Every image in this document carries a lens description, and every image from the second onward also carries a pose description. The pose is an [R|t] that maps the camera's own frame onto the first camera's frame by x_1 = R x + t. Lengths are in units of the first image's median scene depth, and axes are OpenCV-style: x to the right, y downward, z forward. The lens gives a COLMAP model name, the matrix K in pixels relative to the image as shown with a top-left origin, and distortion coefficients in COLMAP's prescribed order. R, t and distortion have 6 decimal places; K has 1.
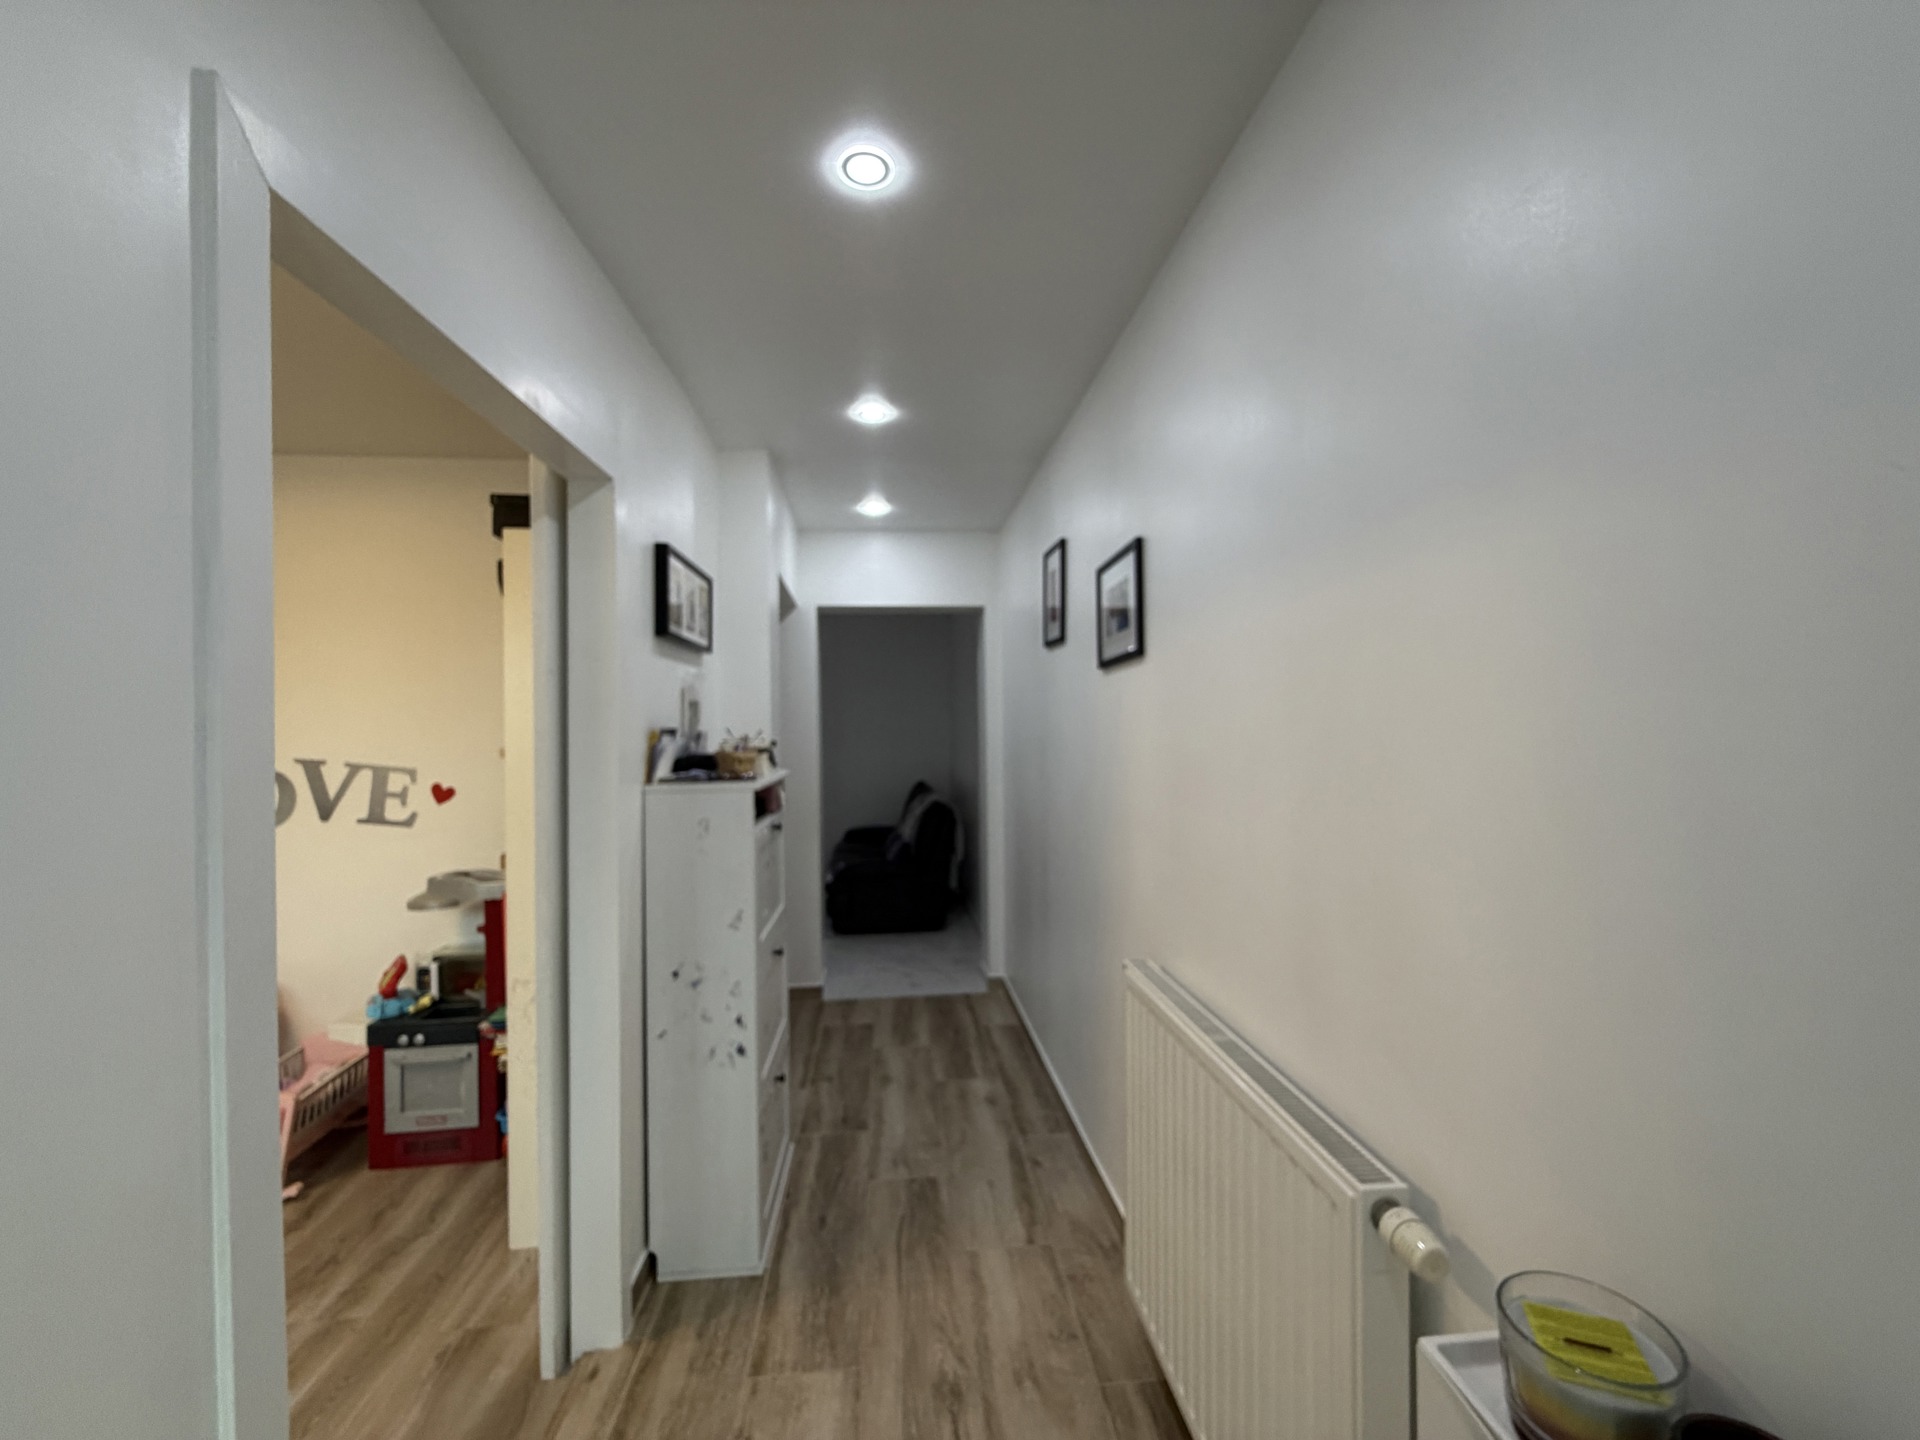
lens RADIAL K [[763.7, 0, 962.1], [0, 763.7, 731.1], [0, 0, 1]] dist [0.000169, -0.000022]
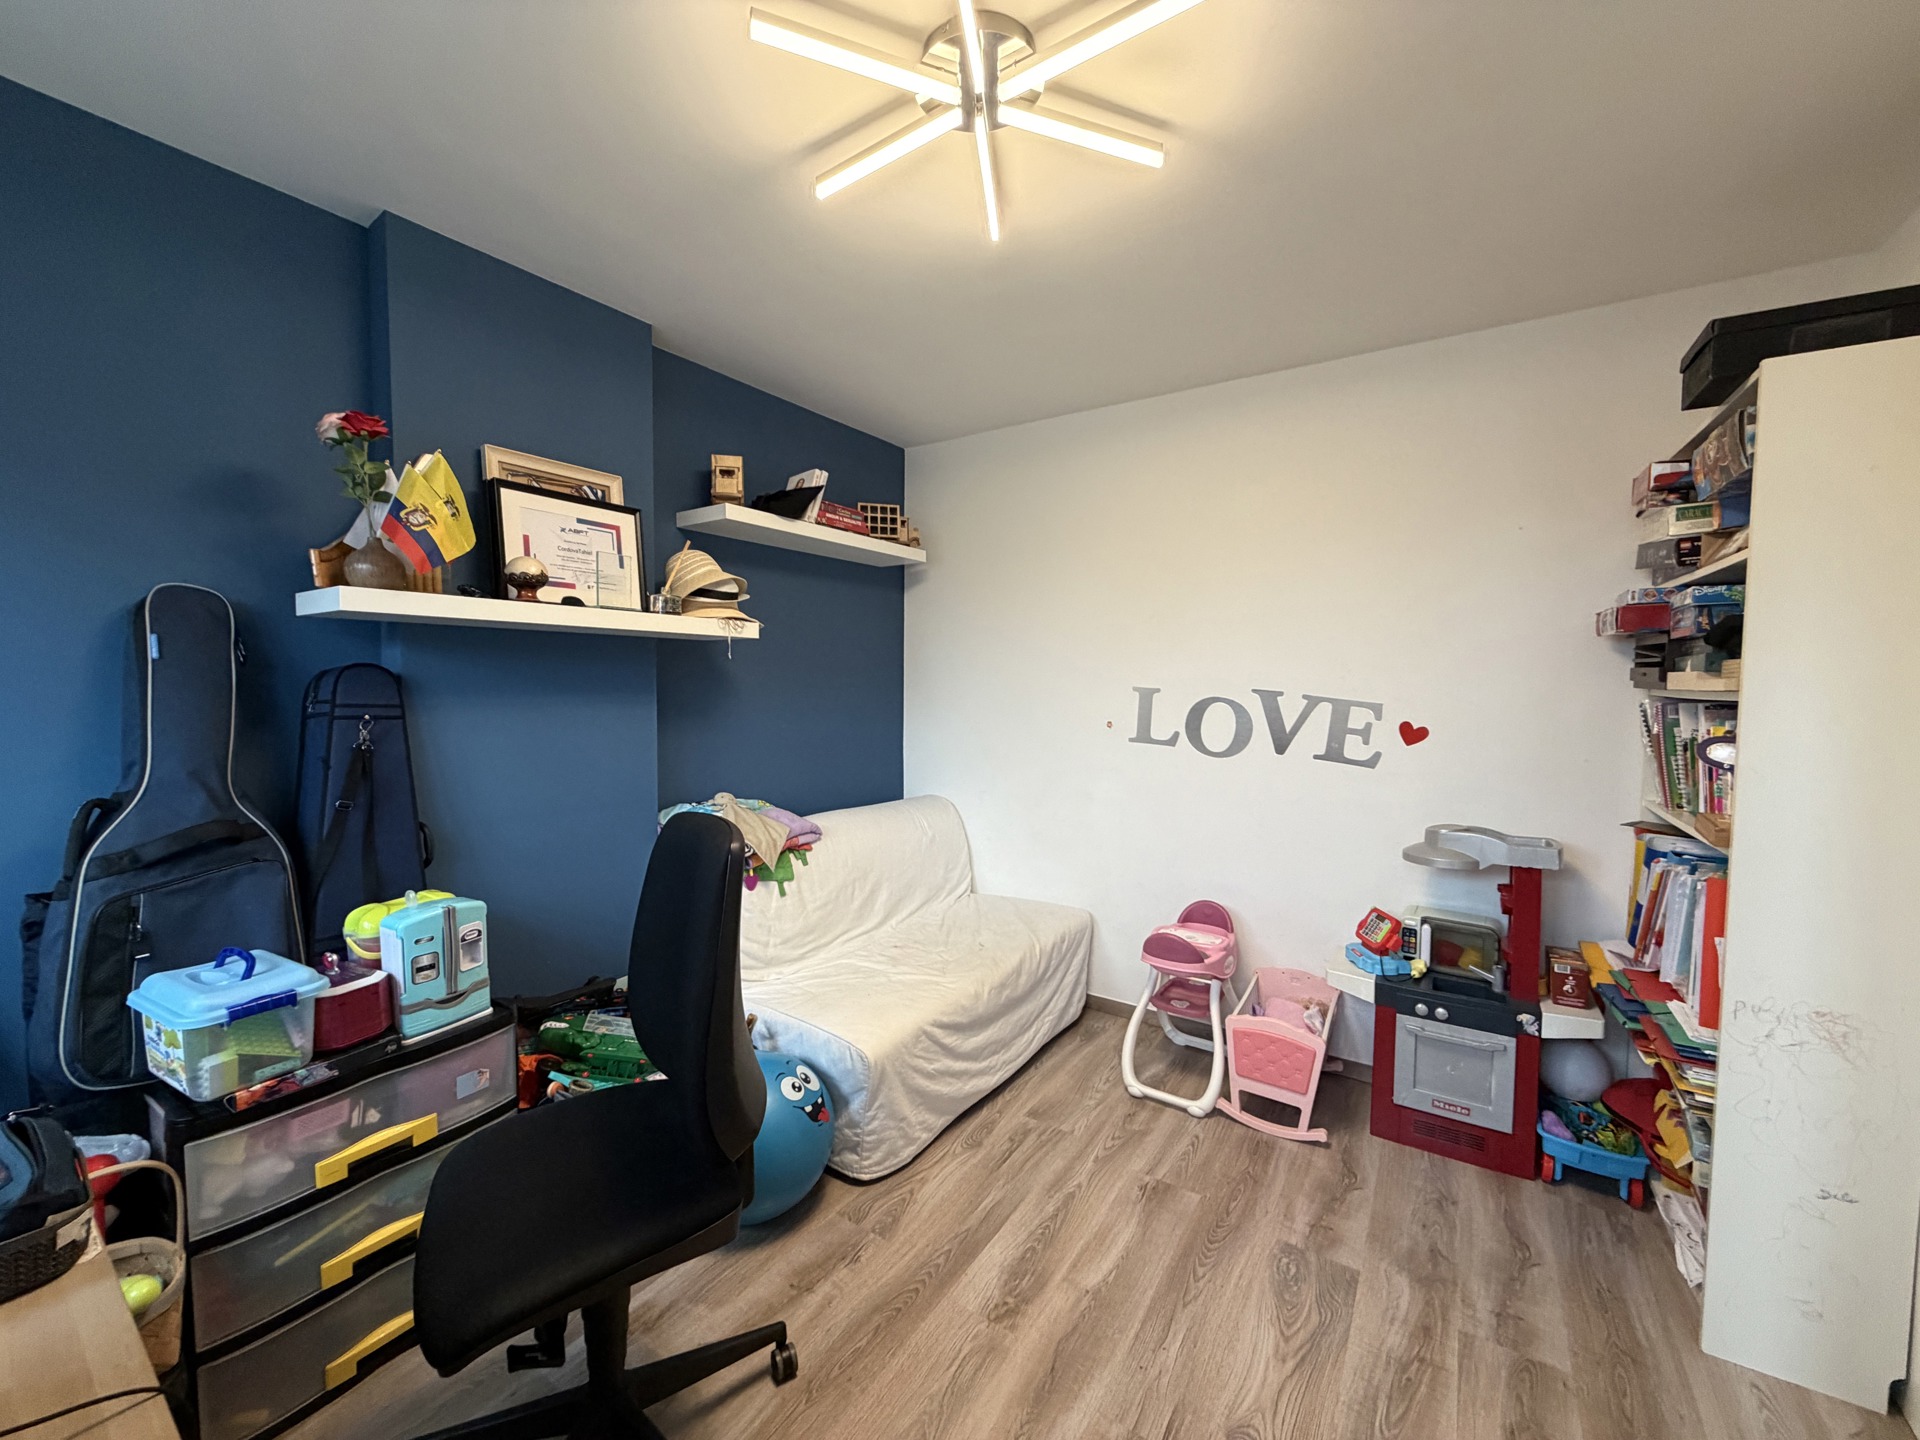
lens RADIAL K [[763.7, 0, 959.2], [0, 763.7, 711.1], [0, 0, 1]] dist [0.000169, -0.000022]
pose [[0.776467, 0.048019, -0.628326, -0.543612], [-0.006476, 0.997648, 0.068241, -0.000701], [0.630125, -0.048918, 0.774952, -0.013781]]
